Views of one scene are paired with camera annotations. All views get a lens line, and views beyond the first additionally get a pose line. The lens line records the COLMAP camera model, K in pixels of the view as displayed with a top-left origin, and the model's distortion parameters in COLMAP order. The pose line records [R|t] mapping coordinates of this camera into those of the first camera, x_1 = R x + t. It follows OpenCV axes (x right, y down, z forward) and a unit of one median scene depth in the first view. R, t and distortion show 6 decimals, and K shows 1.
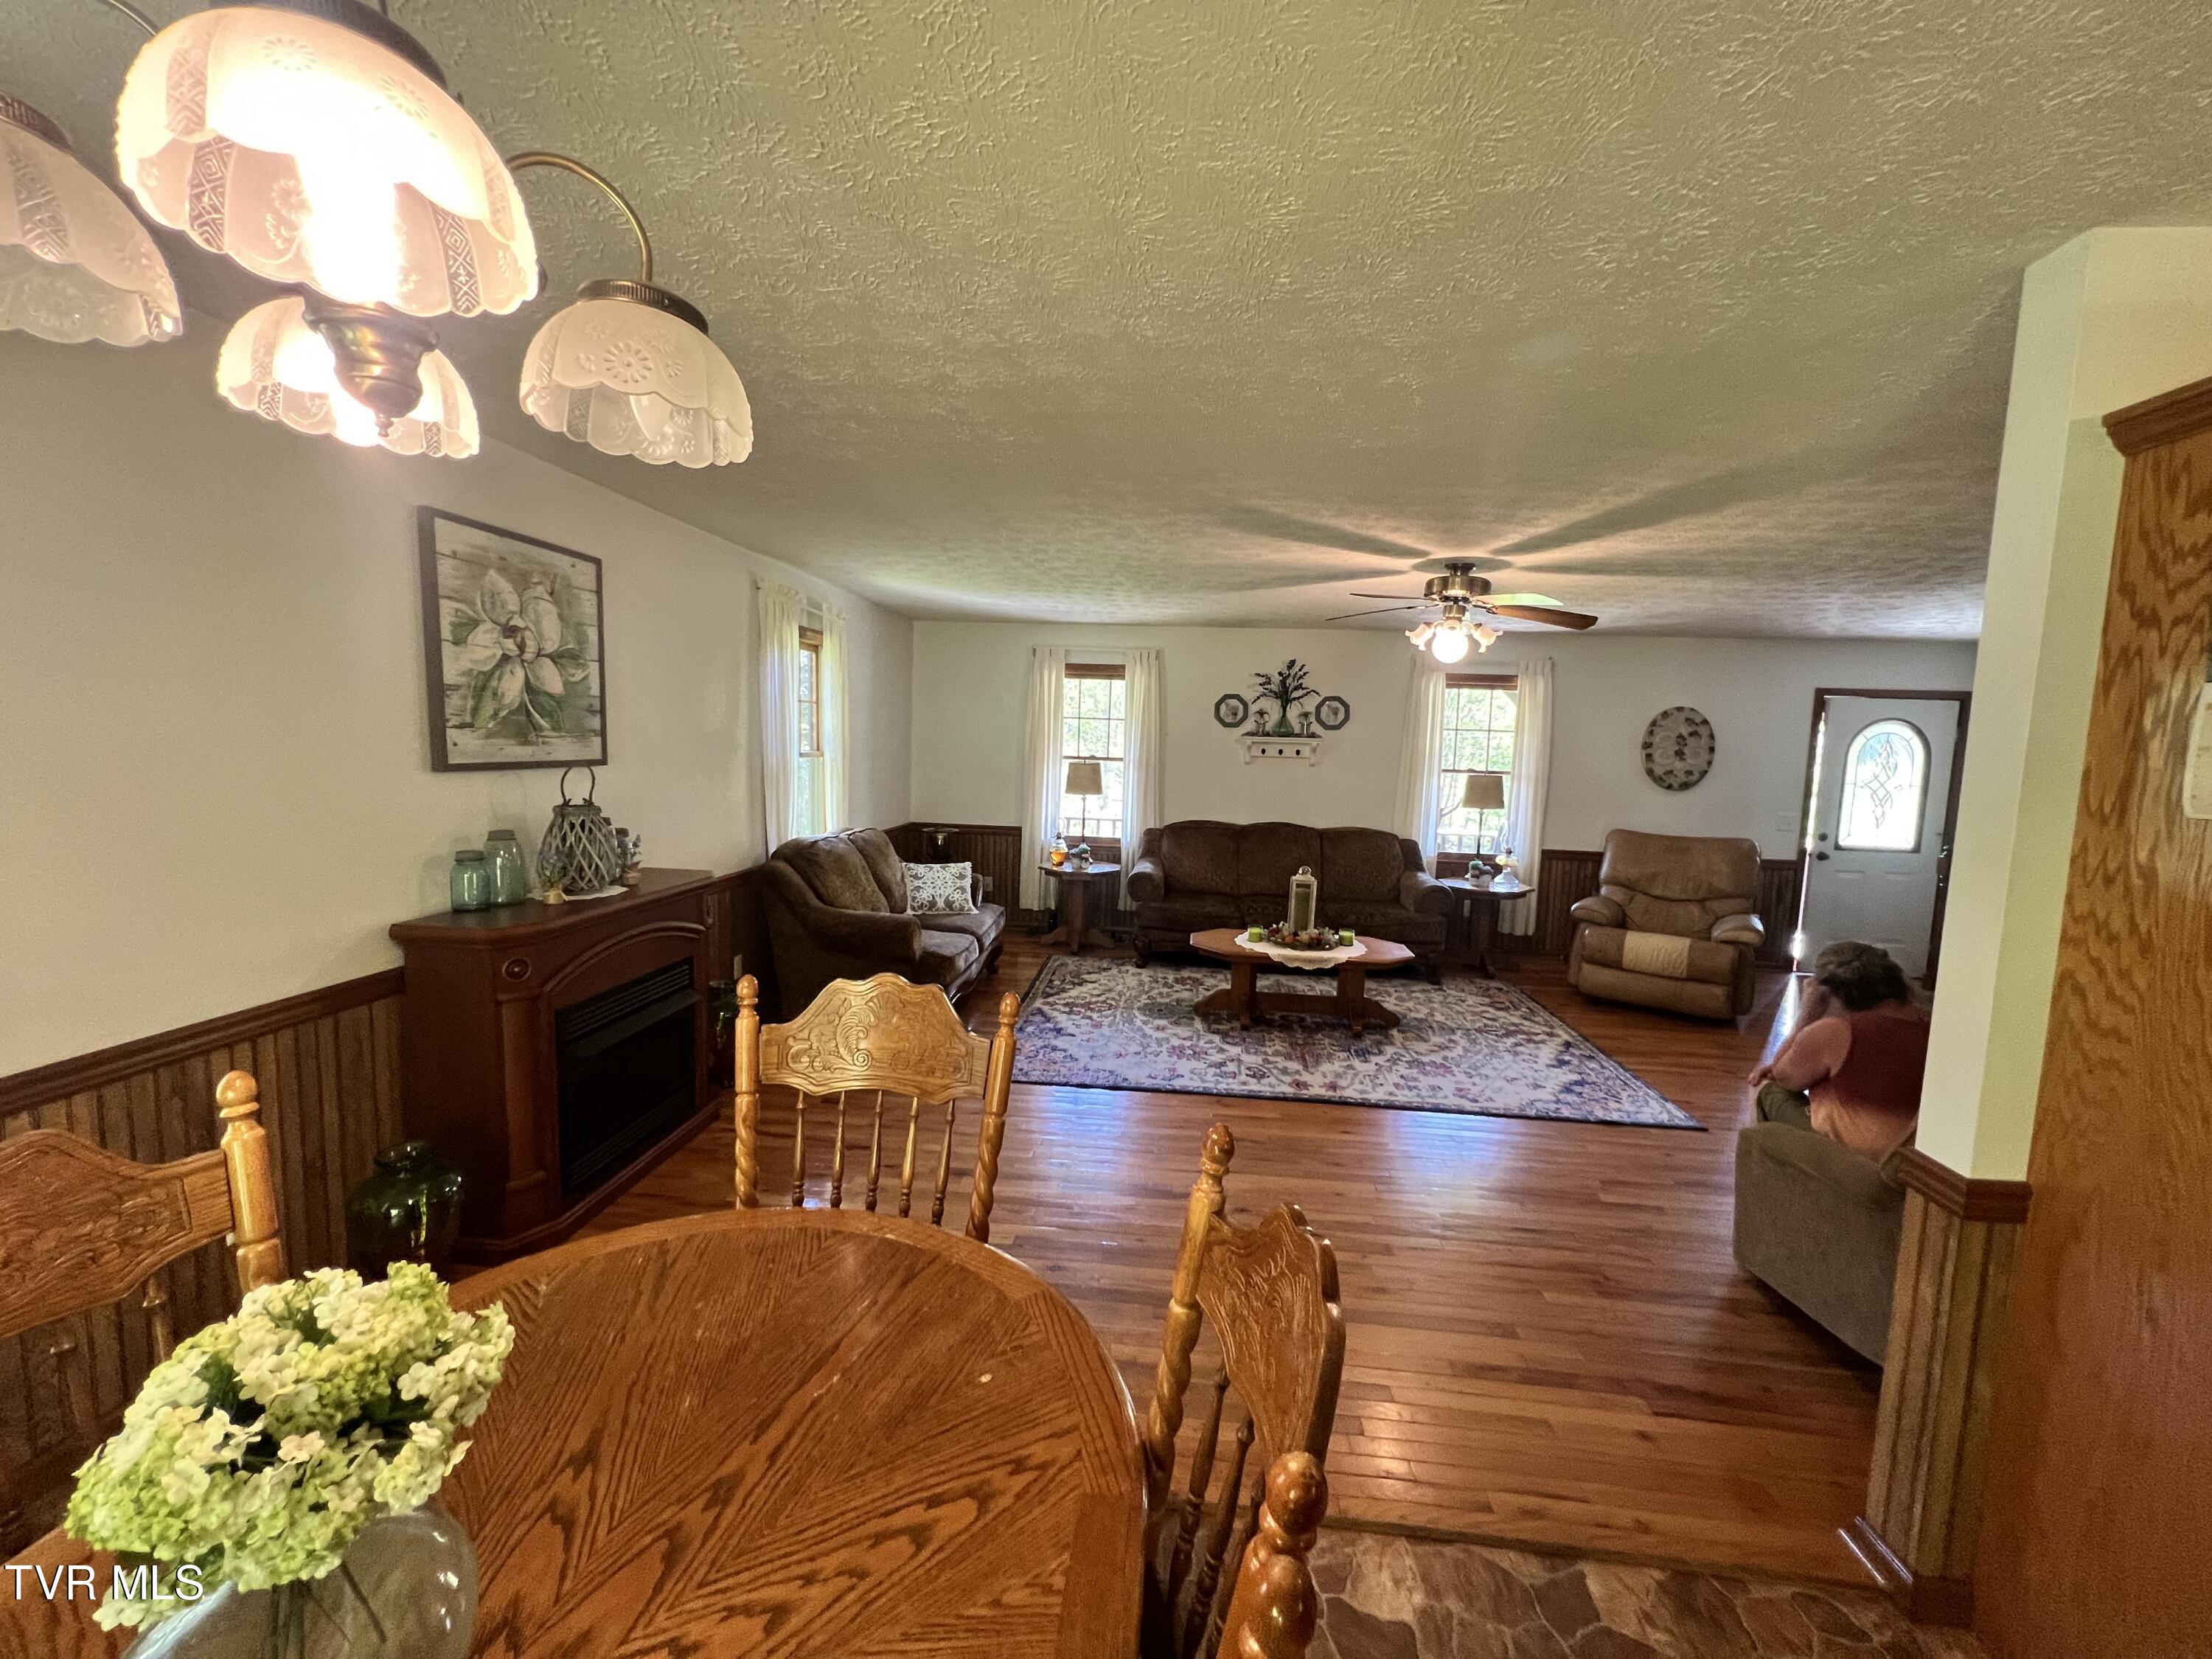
lens RADIAL K [[886.0, 0, 1100.1], [0, 886.0, 829.4], [0, 0, 1]] dist [-0.001799, 0.000851]
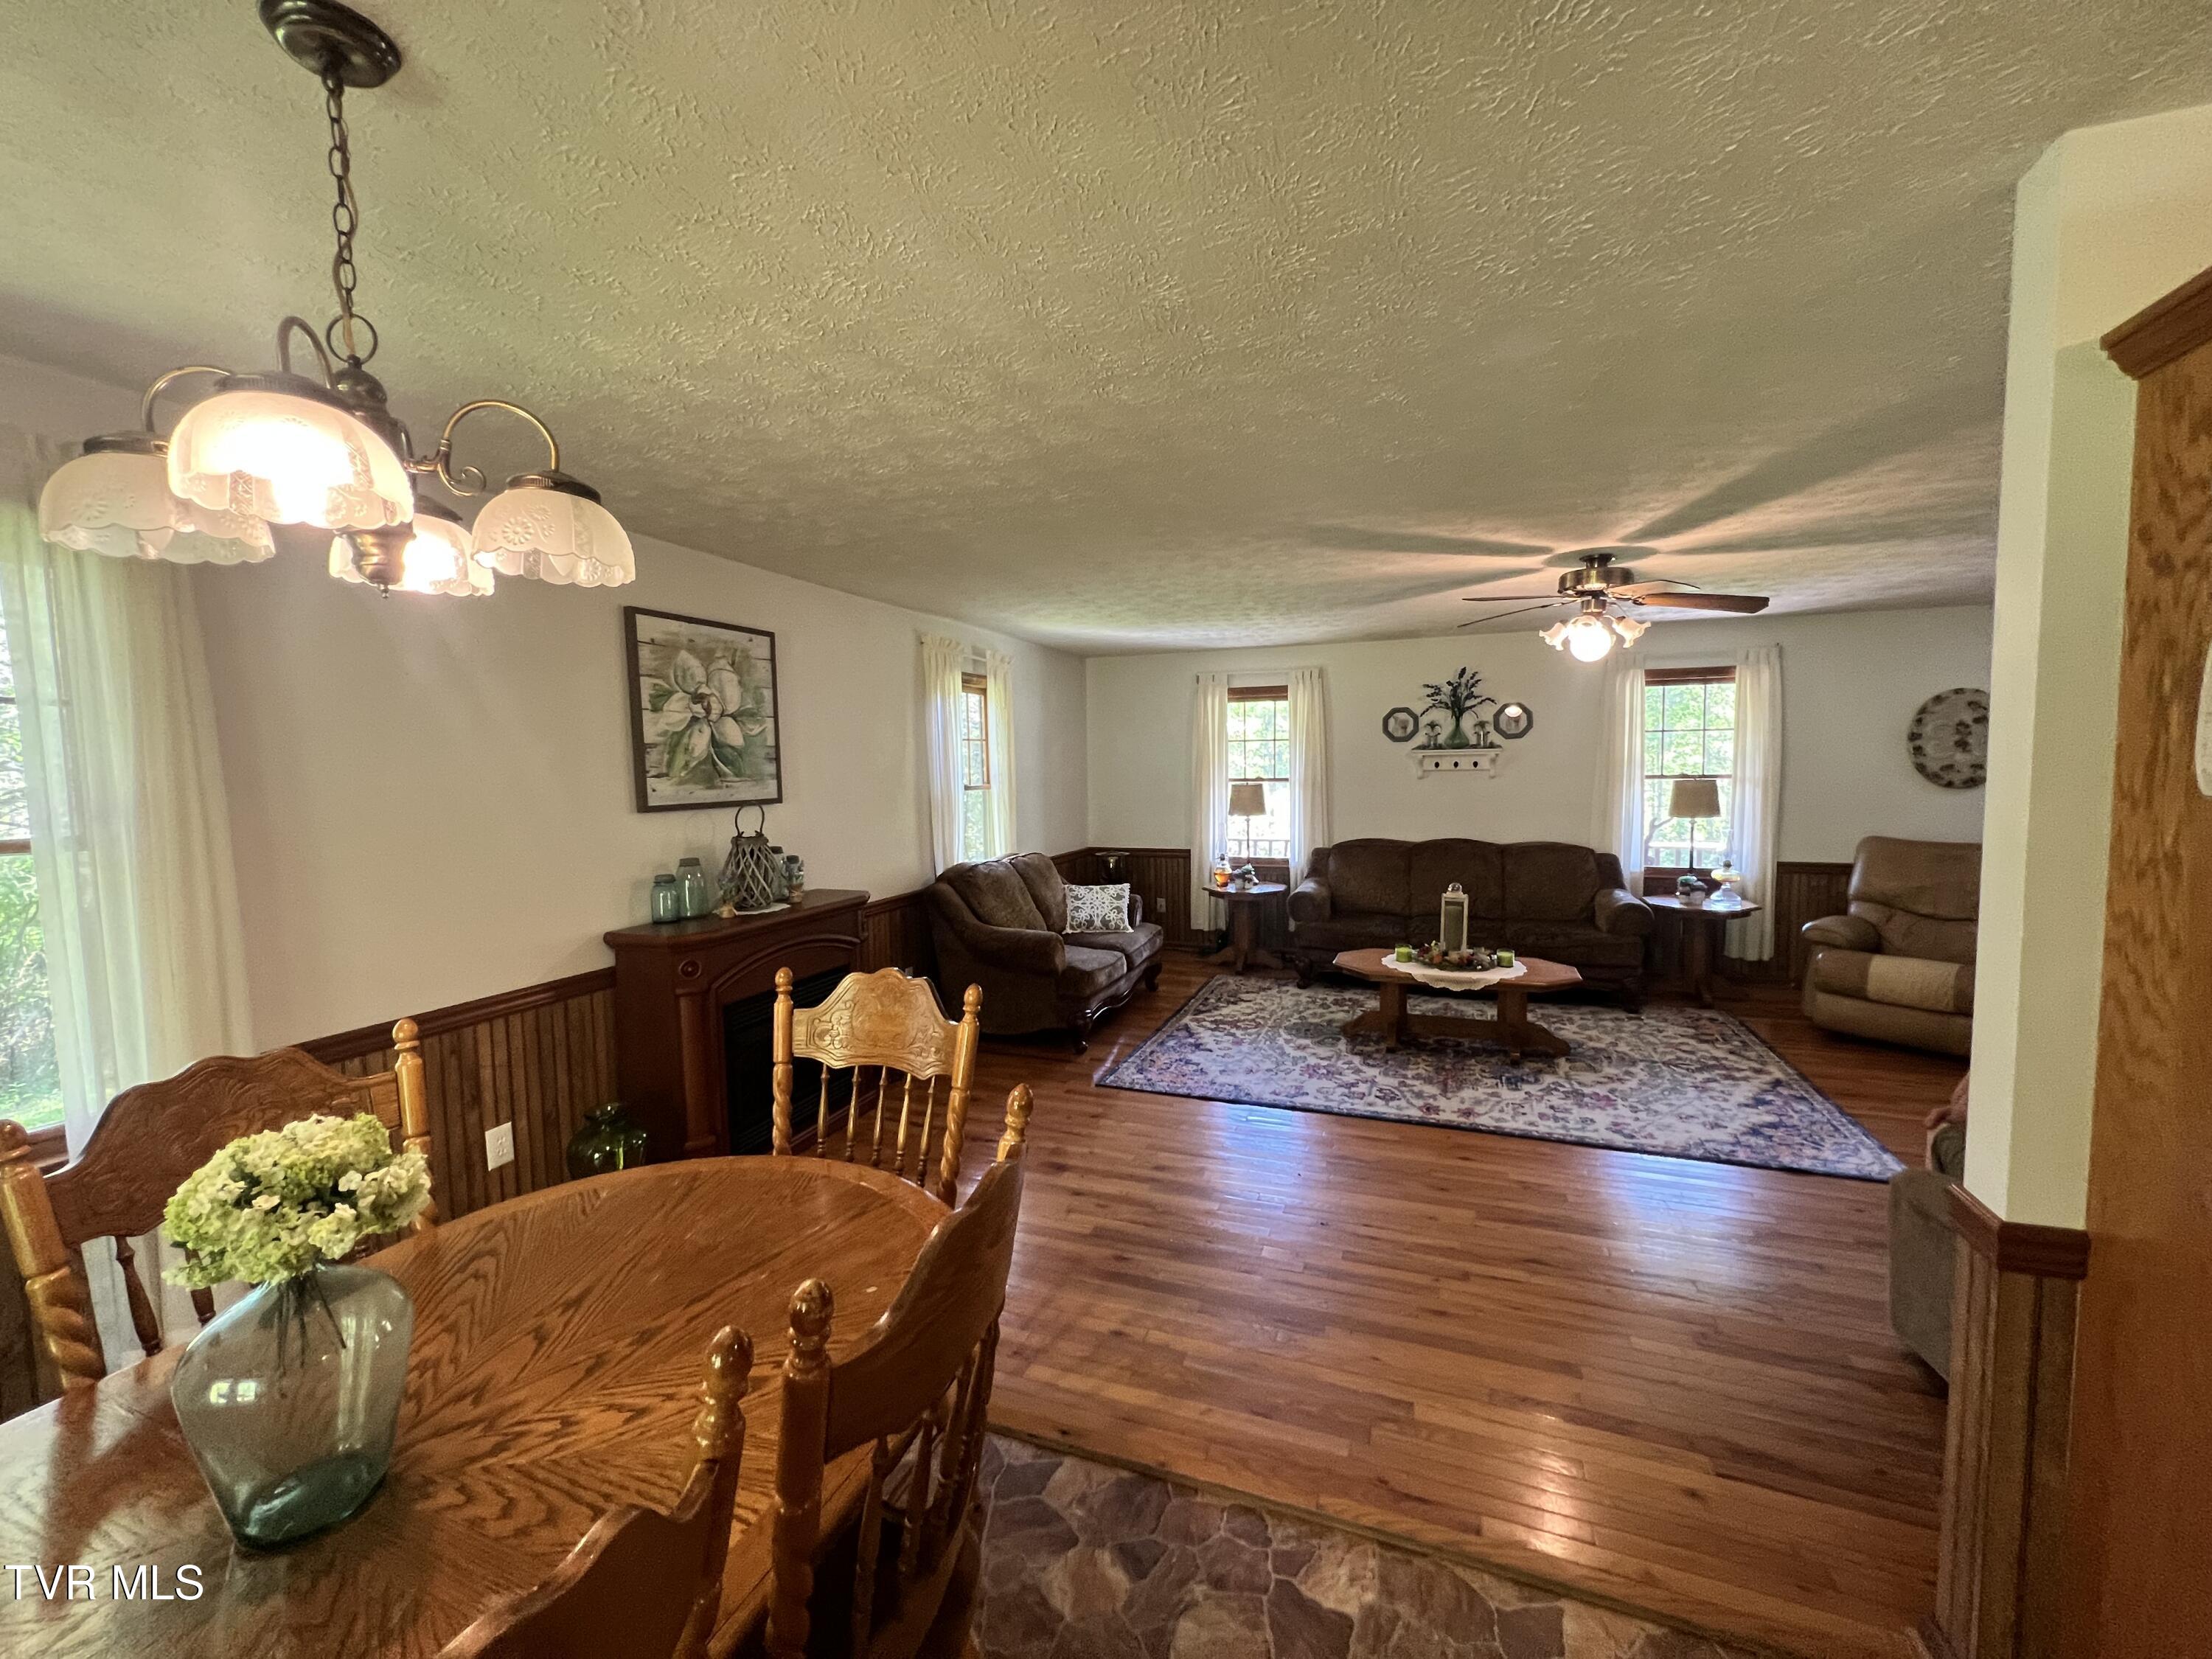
lens RADIAL K [[886.0, 0, 1100.1], [0, 886.0, 829.4], [0, 0, 1]] dist [-0.001799, 0.000851]
pose [[0.963951, -0.027855, -0.264618, 0.130073], [0.020103, 0.999287, -0.031957, 0.007510], [0.265320, 0.025486, 0.963824, -0.028045]]
